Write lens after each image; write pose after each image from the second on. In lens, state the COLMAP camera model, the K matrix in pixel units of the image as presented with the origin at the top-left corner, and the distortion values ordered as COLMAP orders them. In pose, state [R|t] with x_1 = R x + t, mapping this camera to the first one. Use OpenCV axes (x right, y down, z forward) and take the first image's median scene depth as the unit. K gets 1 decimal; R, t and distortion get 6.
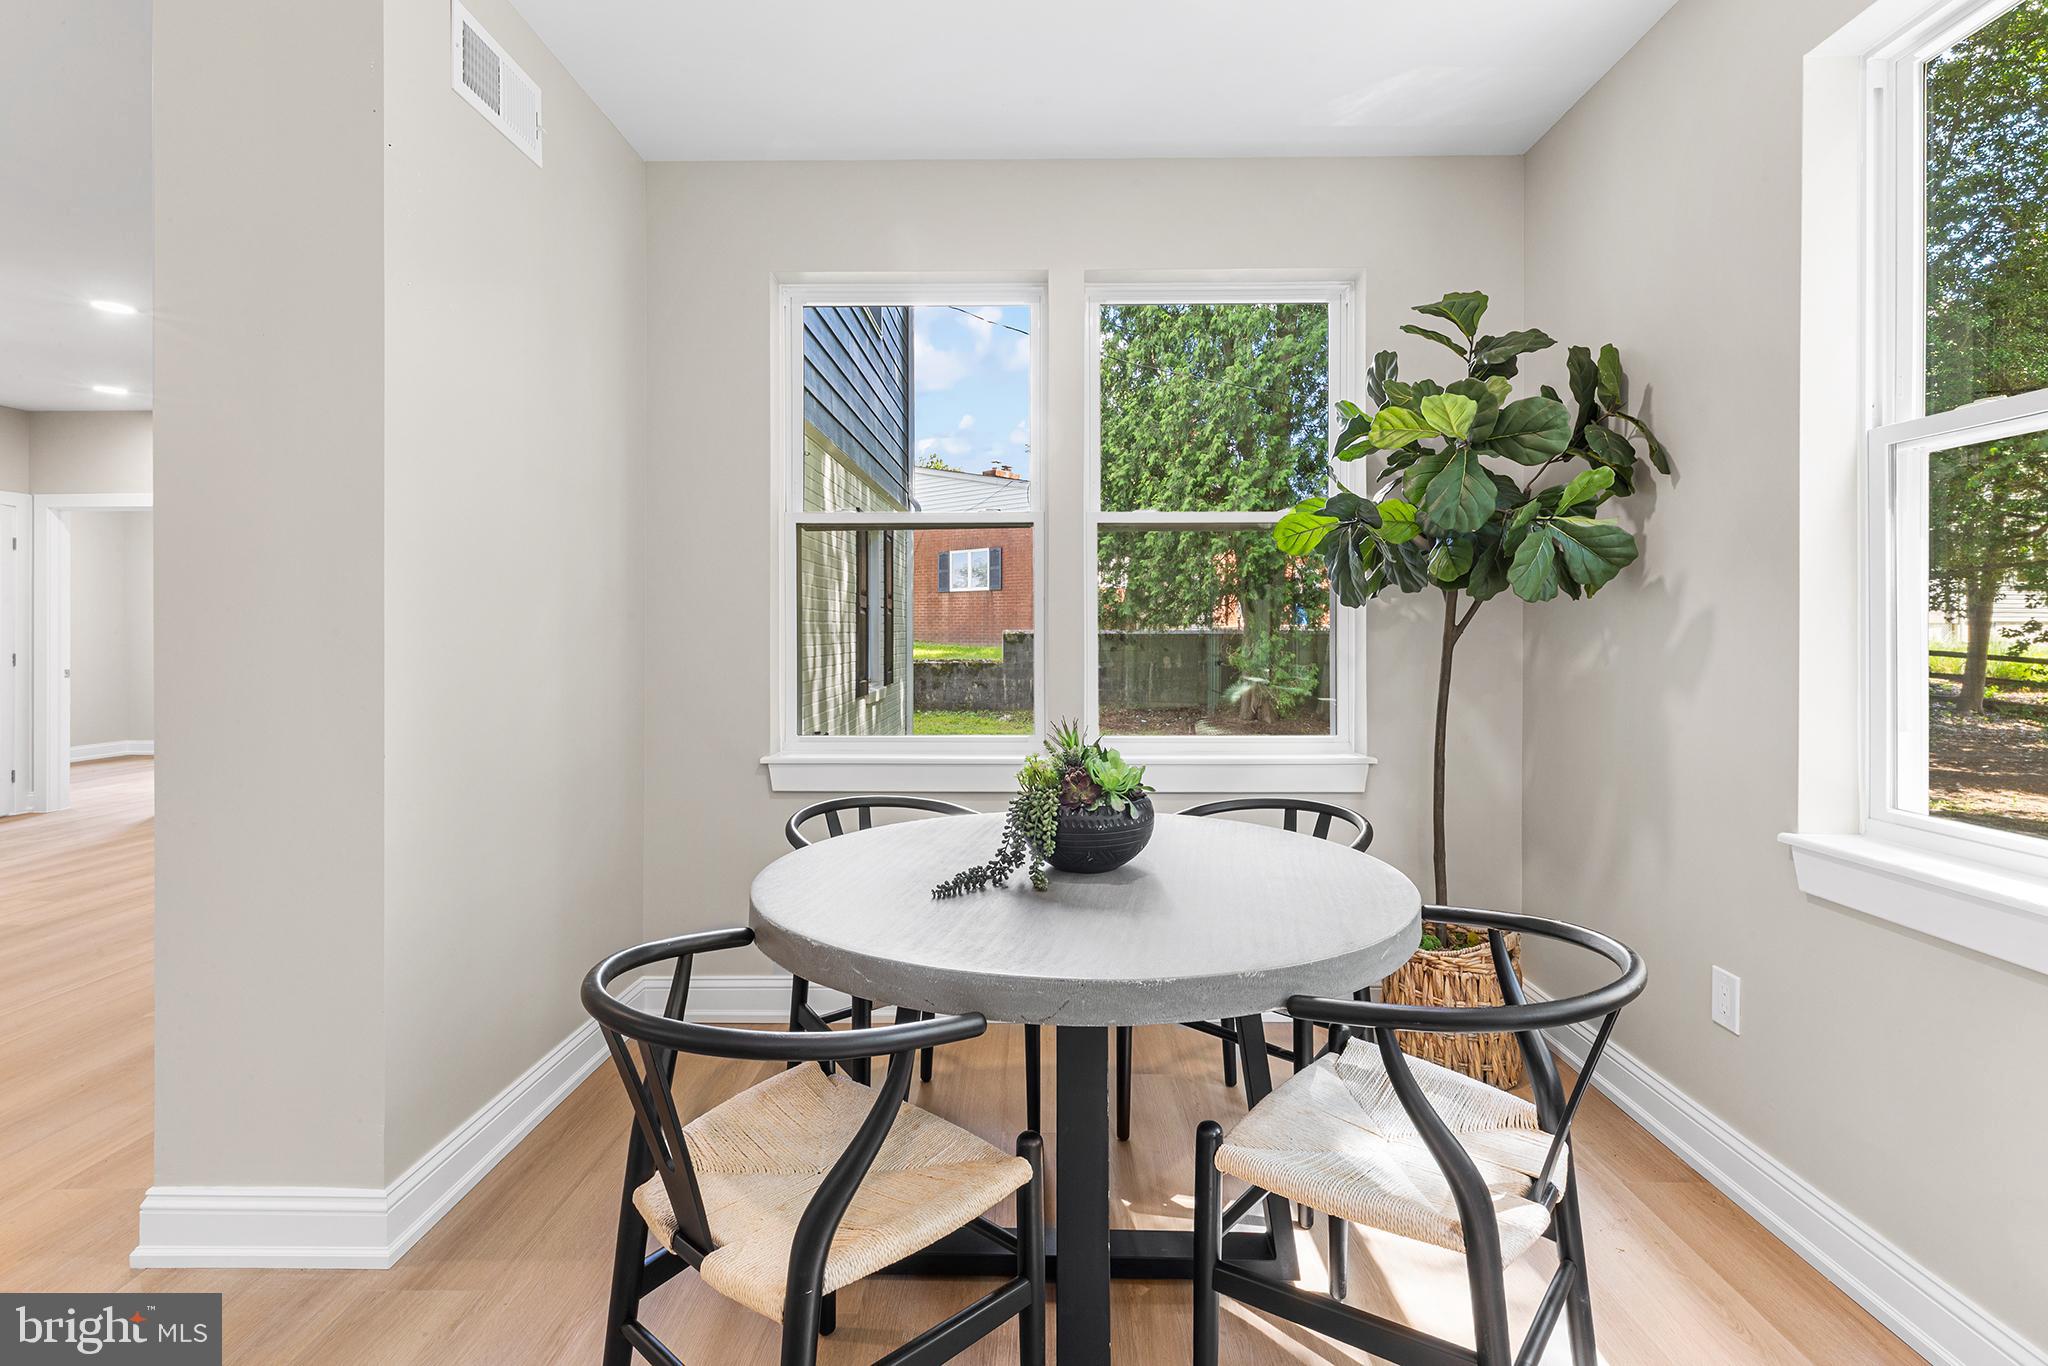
lens RADIAL K [[911.2, 0, 1030.3], [0, 911.2, 643.2], [0, 0, 1]] dist [-0.000114, -0.000078]
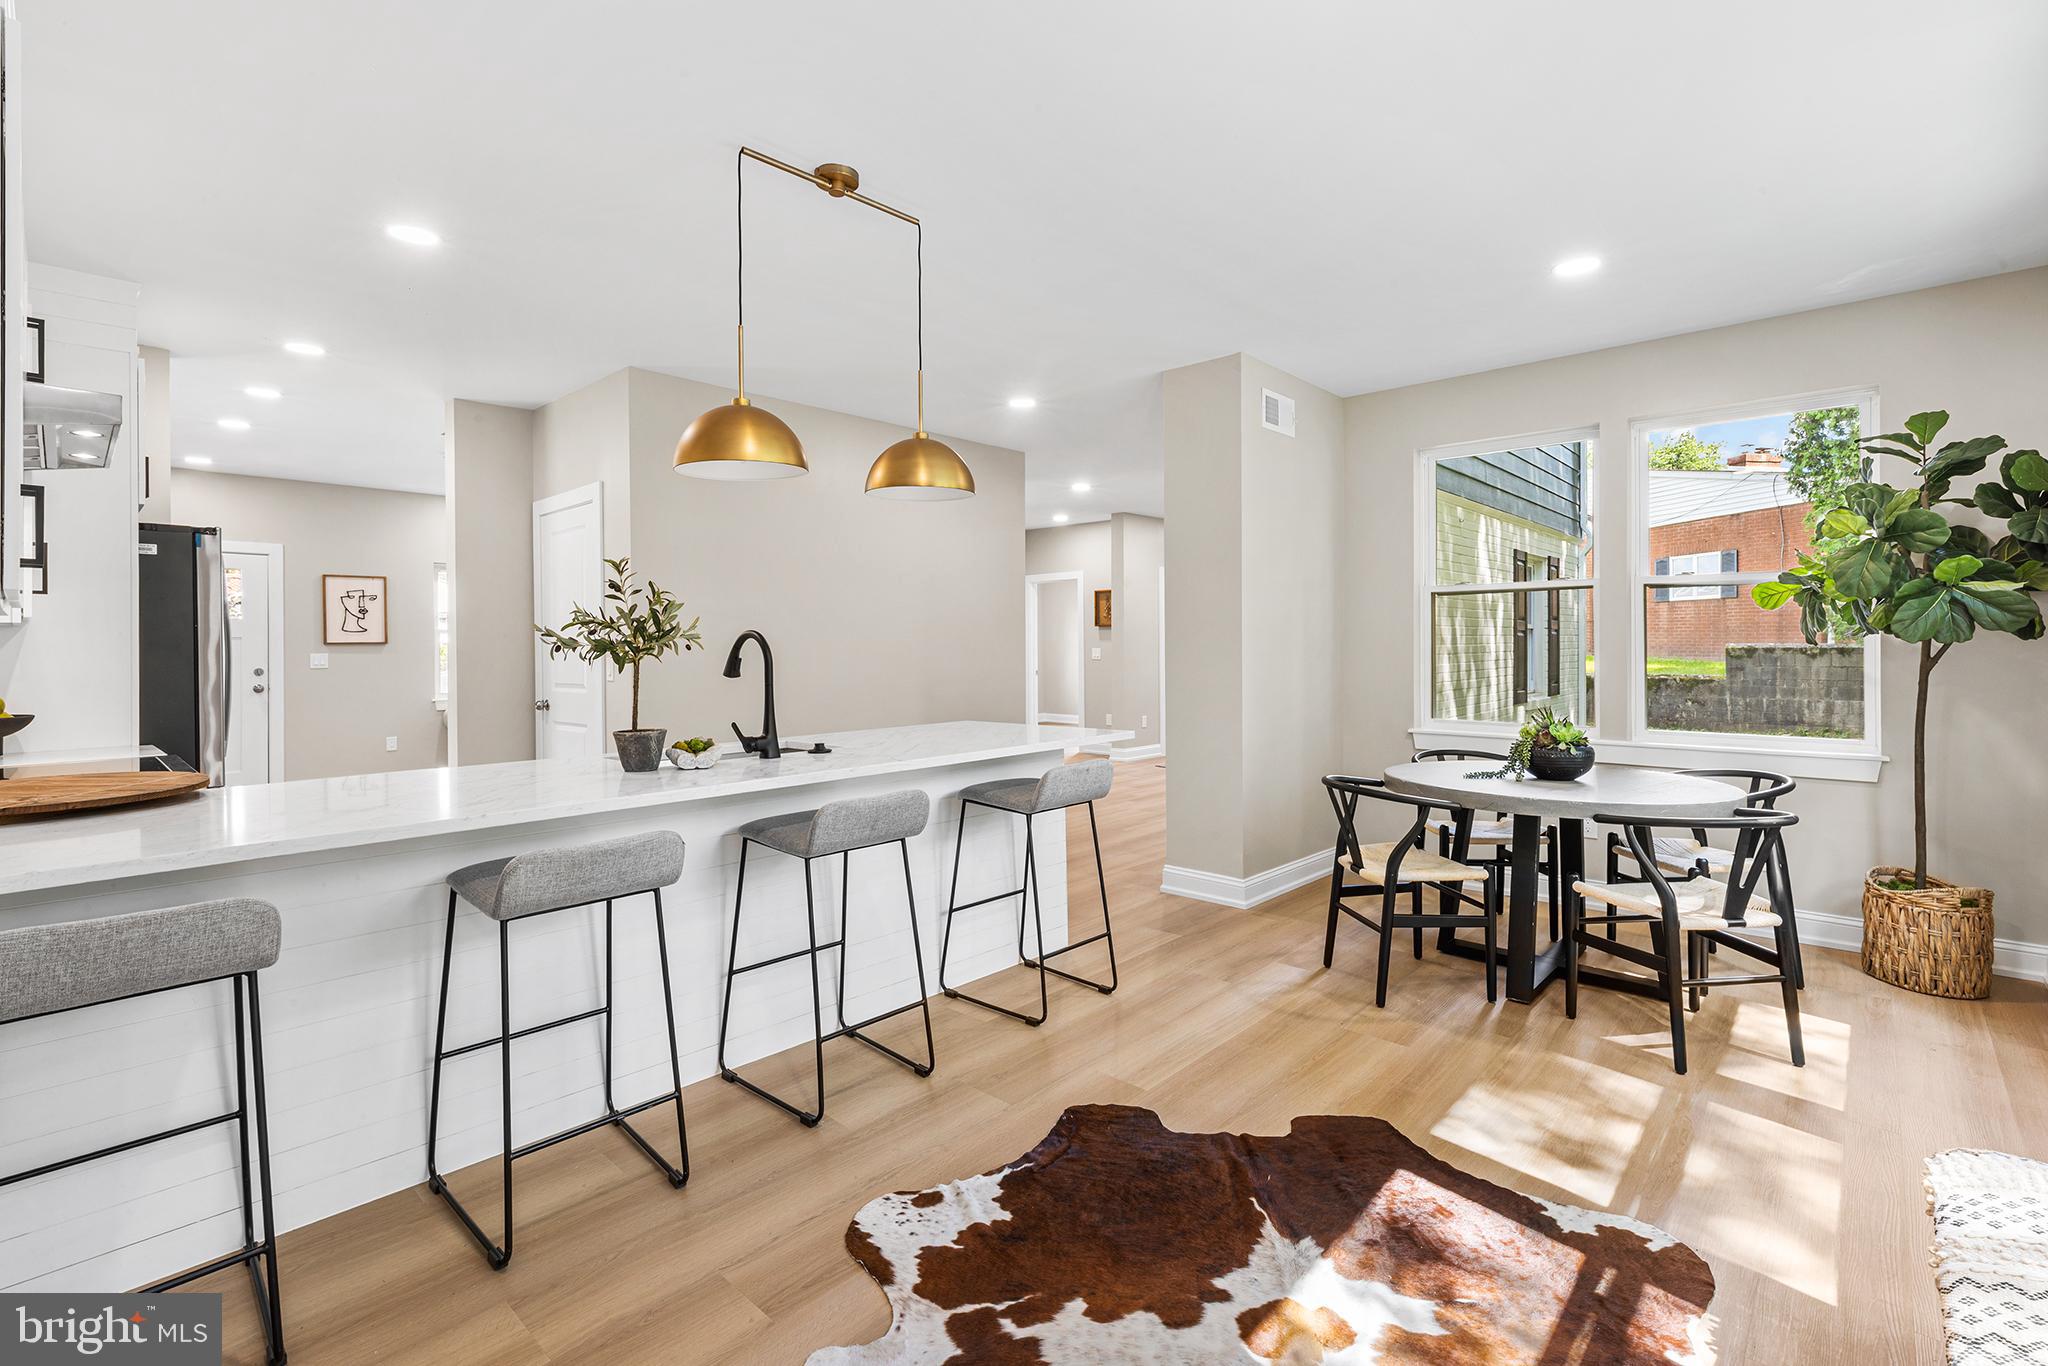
lens RADIAL K [[970.2, 0, 1029.9], [0, 970.2, 634.8], [0, 0, 1]] dist [0.027390, -0.000106]
pose [[0.753842, -0.009648, -0.656985, 0.426425], [-0.001694, 0.999860, -0.016627, -0.026322], [0.657054, 0.013647, 0.753720, -0.980076]]
